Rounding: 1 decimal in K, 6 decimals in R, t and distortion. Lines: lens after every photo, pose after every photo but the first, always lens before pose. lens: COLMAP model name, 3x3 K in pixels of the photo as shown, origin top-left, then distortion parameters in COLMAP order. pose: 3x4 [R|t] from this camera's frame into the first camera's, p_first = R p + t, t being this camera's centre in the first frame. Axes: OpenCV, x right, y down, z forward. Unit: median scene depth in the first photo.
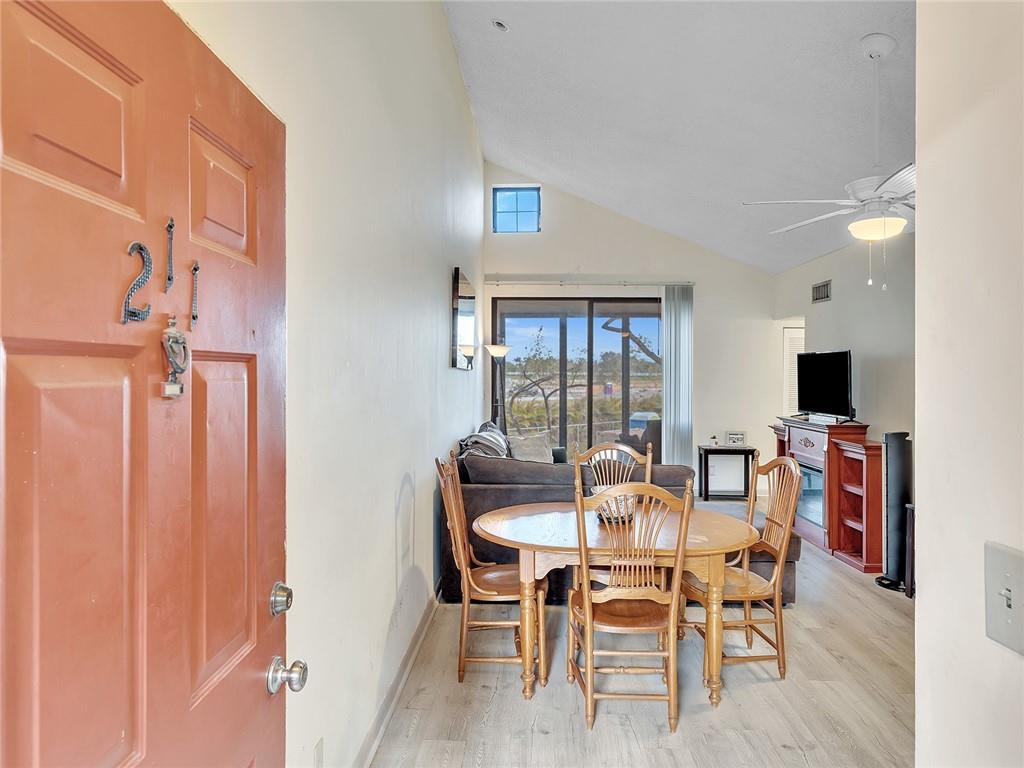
lens RADIAL K [[658.7, 0, 517.8], [0, 658.7, 371.1], [0, 0, 1]] dist [0.006639, -0.001782]
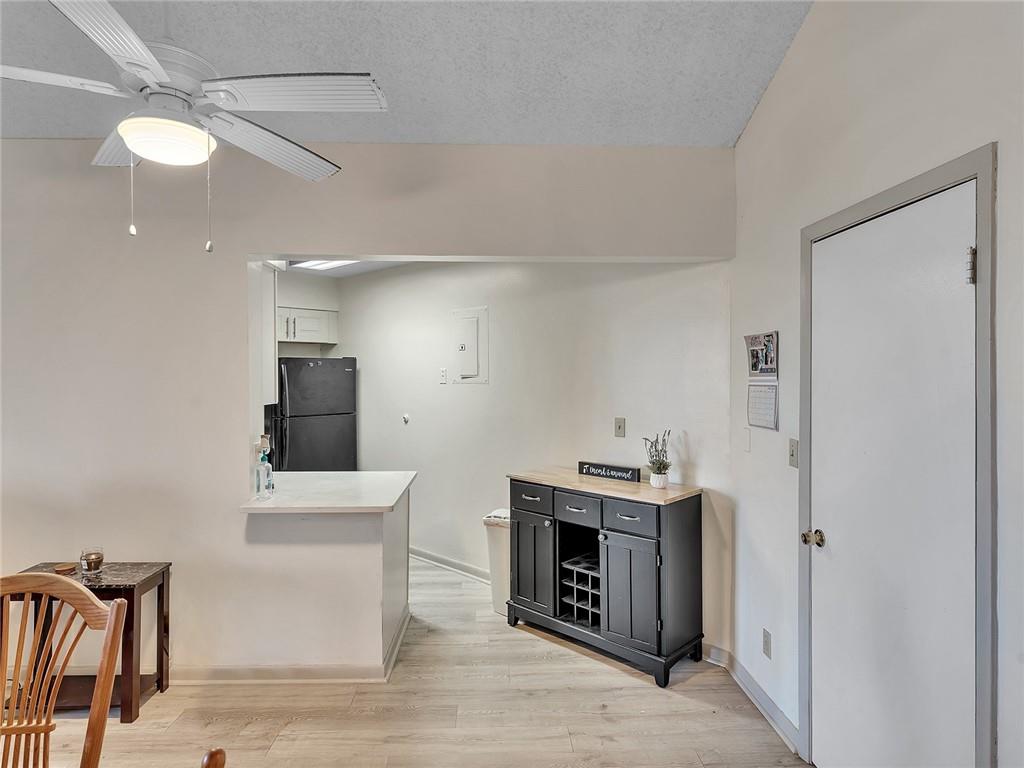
lens RADIAL K [[589.6, 0, 497.6], [0, 589.6, 380.7], [0, 0, 1]] dist [0.008482, -0.007596]
pose [[-0.066395, -0.017191, 0.997645, -0.007866], [-0.001834, 0.999852, 0.017107, -0.004256], [-0.997792, -0.000694, -0.066417, 0.326650]]
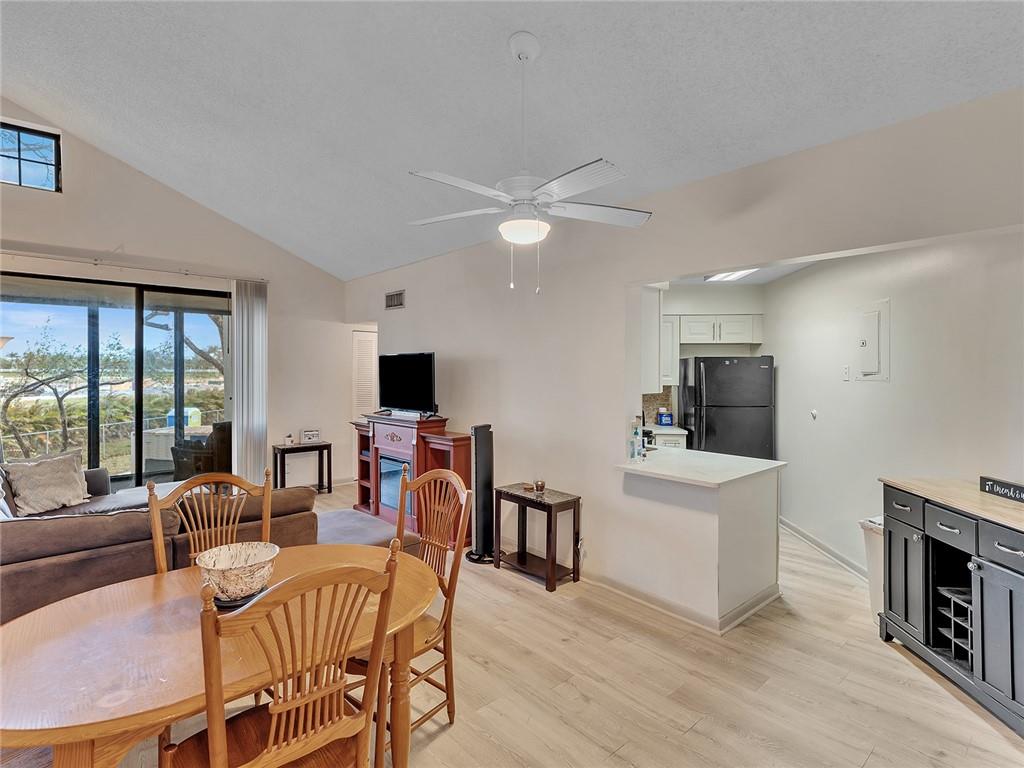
lens RADIAL K [[522.2, 0, 509.9], [0, 522.2, 372.6], [0, 0, 1]] dist [-0.004960, -0.000422]
pose [[0.722155, -0.007746, 0.691688, -0.009896], [0.000586, 0.999944, 0.010587, -0.004726], [-0.691732, -0.007240, 0.722118, 0.195502]]
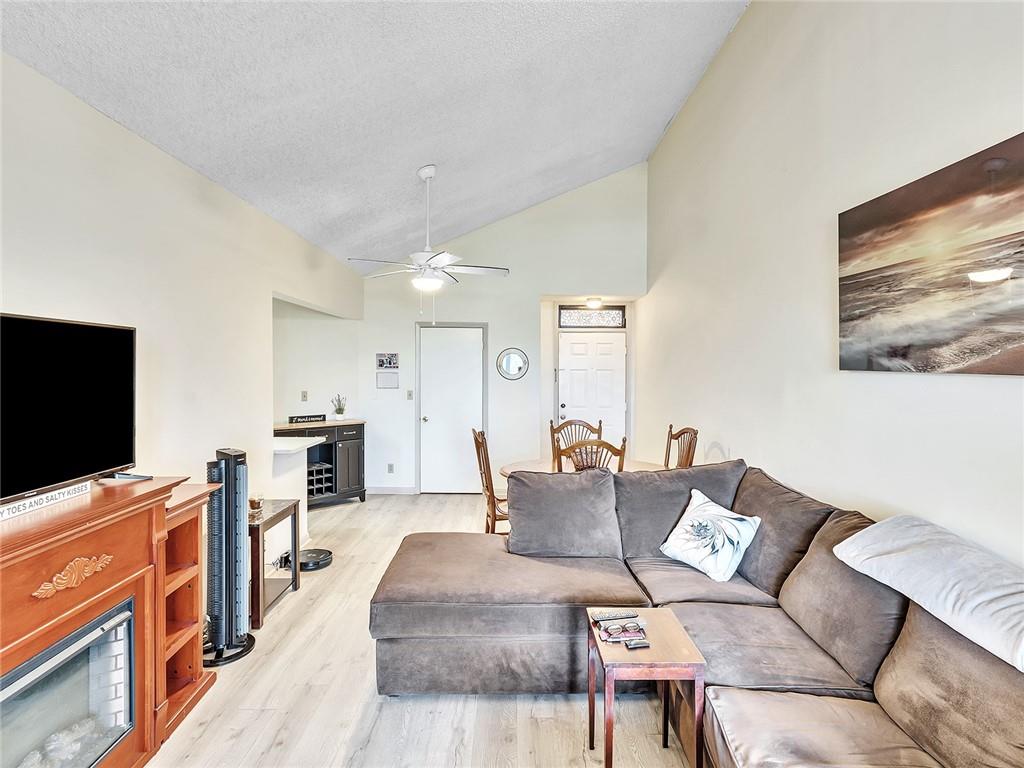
lens RADIAL K [[512.4, 0, 501.7], [0, 512.4, 372.4], [0, 0, 1]] dist [-0.003443, -0.000455]
pose [[-0.999940, -0.009670, -0.005211, 0.159802], [-0.009699, 0.999938, 0.005538, -0.002599], [0.005157, 0.005588, -0.999971, 0.978926]]
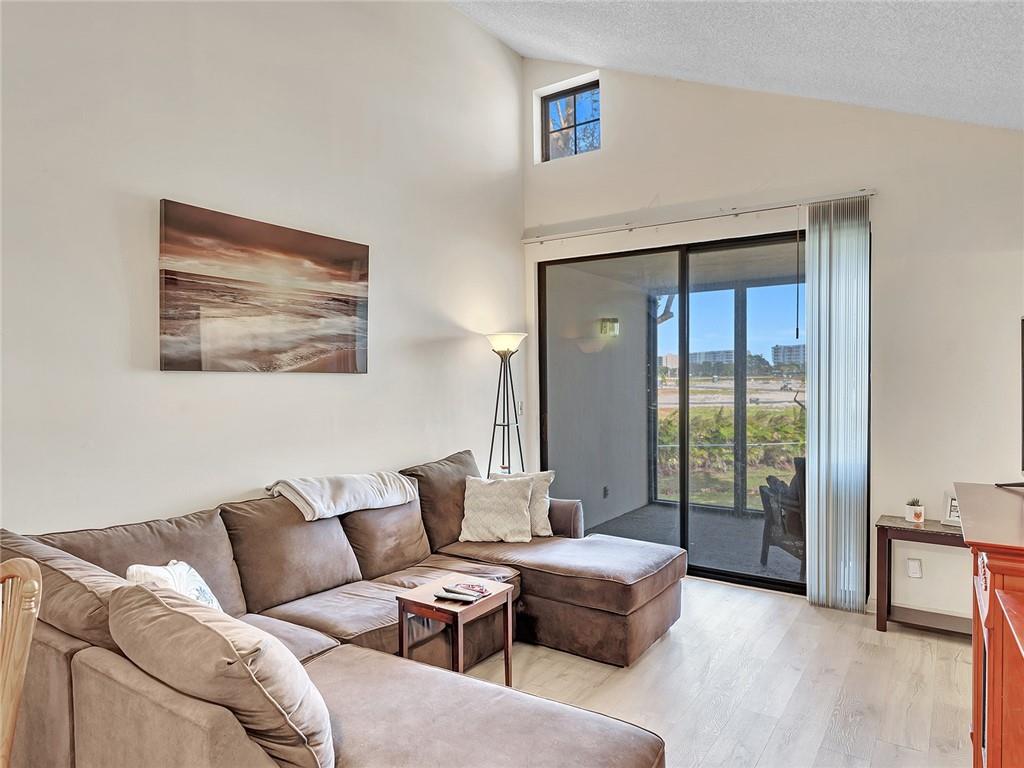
lens RADIAL K [[658.7, 0, 530.8], [0, 658.7, 390.2], [0, 0, 1]] dist [0.006639, -0.001782]
pose [[0.849435, 0.000260, -0.527693, 0.323374], [0.015442, 0.999559, 0.025350, 0.000509], [0.527467, -0.029681, 0.849057, 0.447507]]
